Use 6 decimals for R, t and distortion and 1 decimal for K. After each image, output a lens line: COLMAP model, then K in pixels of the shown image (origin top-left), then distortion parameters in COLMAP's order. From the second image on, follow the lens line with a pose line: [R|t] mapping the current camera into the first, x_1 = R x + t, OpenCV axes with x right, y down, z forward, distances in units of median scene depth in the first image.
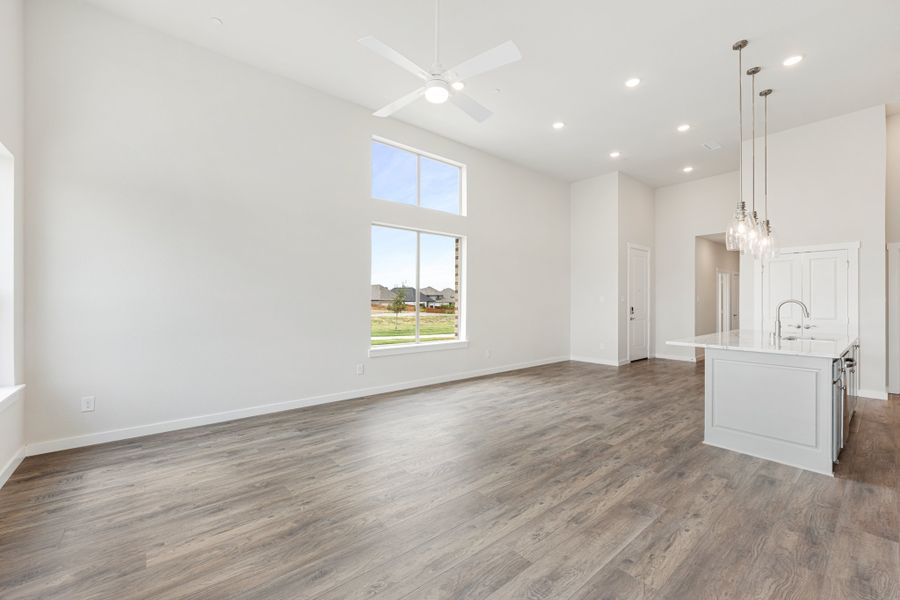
lens RADIAL K [[366.4, 0, 443.3], [0, 366.4, 301.6], [0, 0, 1]] dist [-0.000364, -0.000002]
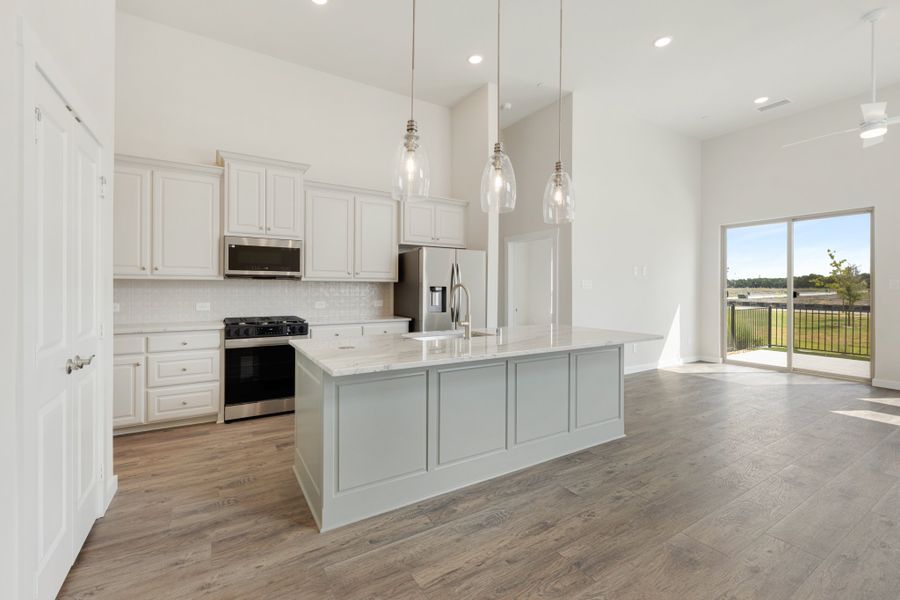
lens RADIAL K [[376.8, 0, 434.8], [0, 376.8, 289.1], [0, 0, 1]] dist [-0.003479, -0.000345]
pose [[-0.987106, -0.007669, 0.159887, 0.910341], [-0.007626, 0.999971, 0.000882, 0.006643], [-0.159889, -0.000348, -0.987135, 1.779725]]
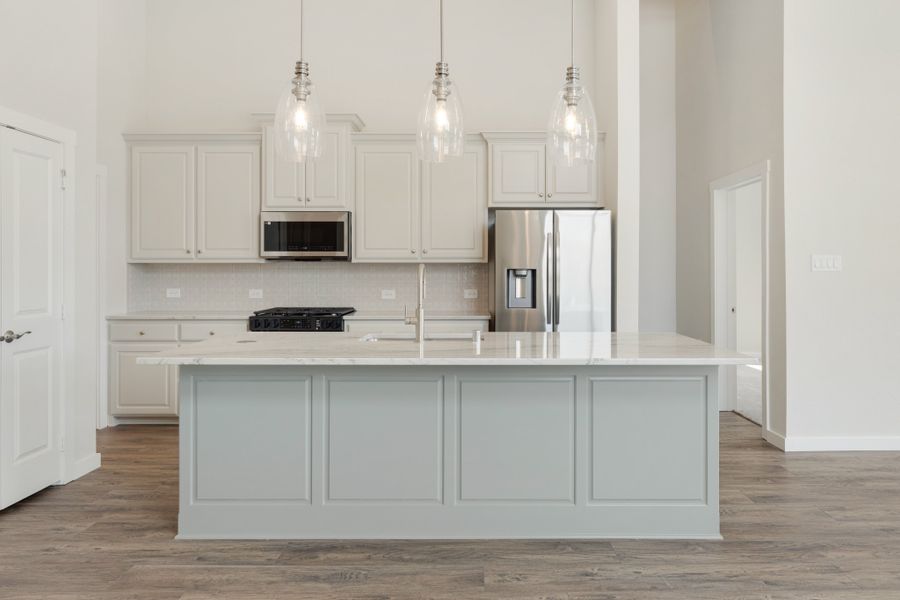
lens RADIAL K [[606.9, 0, 477.7], [0, 606.9, 271.9], [0, 0, 1]] dist [-0.004749, 0.000646]
pose [[-0.775239, -0.003366, 0.631659, 0.378941], [-0.003775, 0.999993, 0.000697, 0.005152], [-0.631657, -0.001844, -0.775246, 1.647724]]
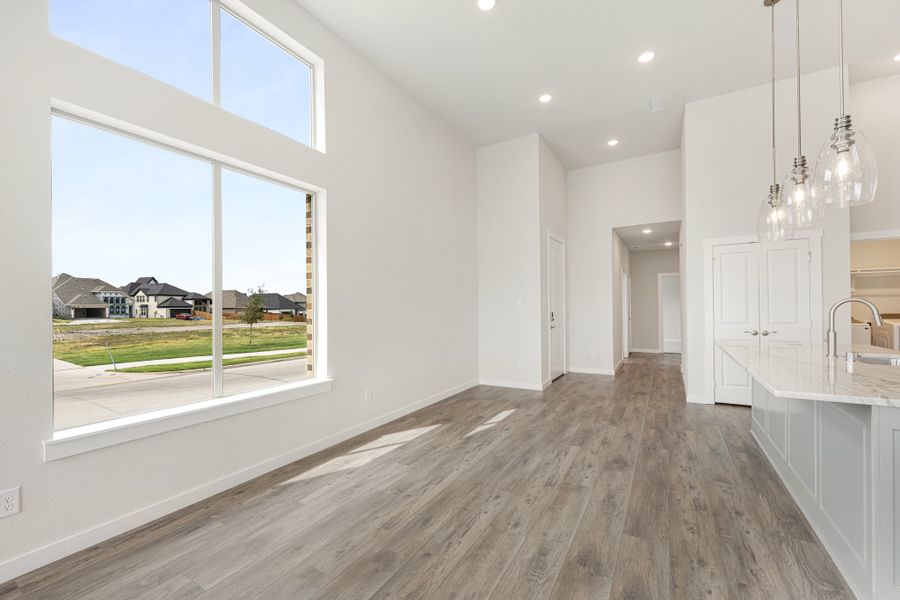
lens RADIAL K [[369.0, 0, 449.9], [0, 369.0, 306.0], [0, 0, 1]] dist [-0.000826, 0.000132]
pose [[0.939902, -0.012779, 0.341205, 0.074501], [0.014386, 0.999894, -0.002178, 0.000294], [-0.341141, 0.006956, 0.939986, 0.657968]]
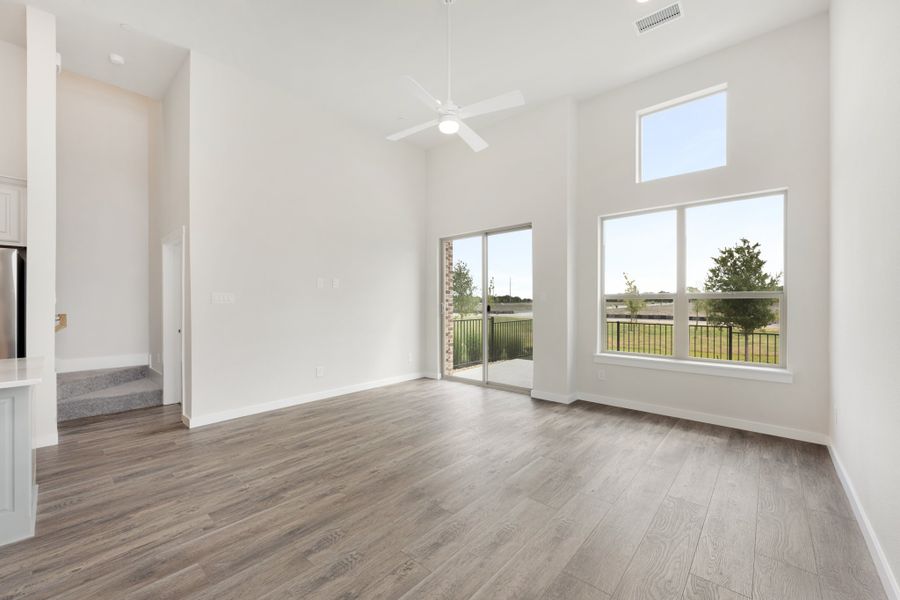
lens RADIAL K [[358.3, 0, 449.8], [0, 358.3, 303.0], [0, 0, 1]] dist [-0.000737, -0.000095]
pose [[-0.987936, -0.002936, -0.154838, 0.107956], [-0.002404, 0.999991, -0.003618, 0.003060], [0.154847, -0.003202, -0.987933, 1.471525]]
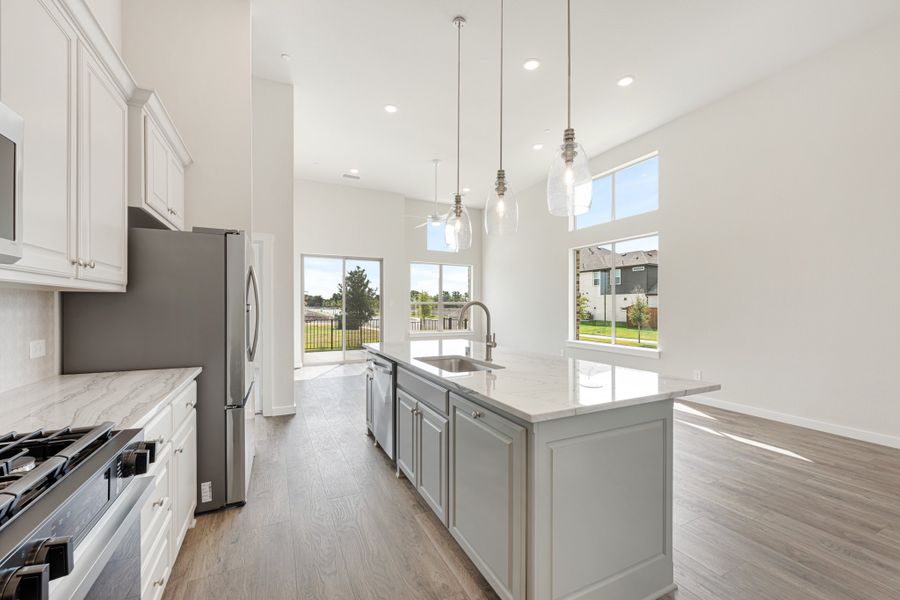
lens RADIAL K [[361.0, 0, 448.9], [0, 361.0, 307.3], [0, 0, 1]] dist [-0.000579, -0.000061]
pose [[-0.230195, -0.000720, -0.973144, 1.627226], [-0.000216, 1.000000, -0.000688, 0.004872], [0.973144, 0.000052, -0.230195, 1.137397]]
